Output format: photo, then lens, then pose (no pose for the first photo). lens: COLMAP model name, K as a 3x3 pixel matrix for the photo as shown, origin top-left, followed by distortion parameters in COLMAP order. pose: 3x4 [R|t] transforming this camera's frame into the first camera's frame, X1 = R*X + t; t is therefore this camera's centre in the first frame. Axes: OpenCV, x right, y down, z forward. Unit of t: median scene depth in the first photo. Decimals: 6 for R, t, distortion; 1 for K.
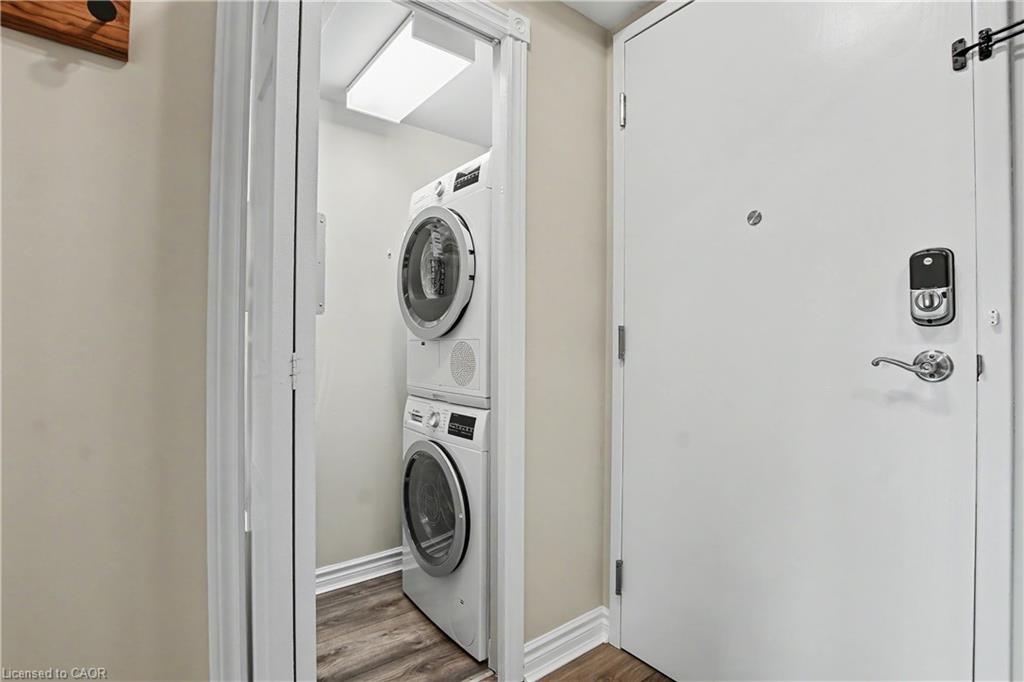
lens RADIAL K [[485.6, 0, 513.2], [0, 485.6, 341.5], [0, 0, 1]] dist [-0.037274, 0.003320]
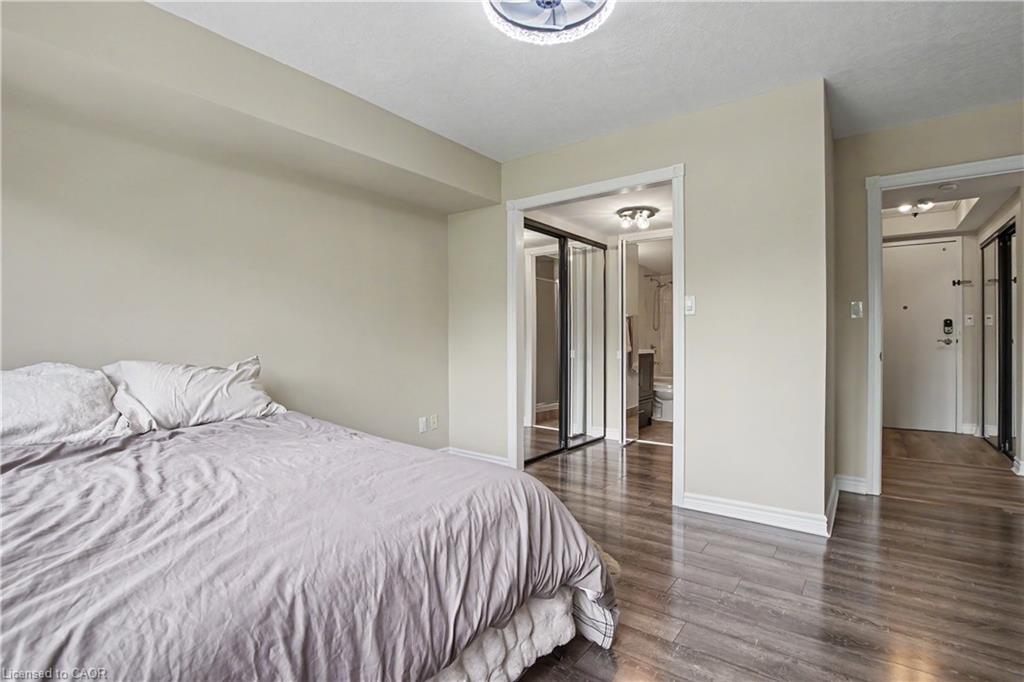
lens RADIAL K [[485.6, 0, 511.9], [0, 485.6, 339.4], [0, 0, 1]] dist [-0.037274, 0.003320]
pose [[0.966091, -0.004460, 0.258163, -5.318378], [0.002344, 0.999961, 0.008504, -0.028448], [-0.258191, -0.007610, 0.966064, -2.902508]]
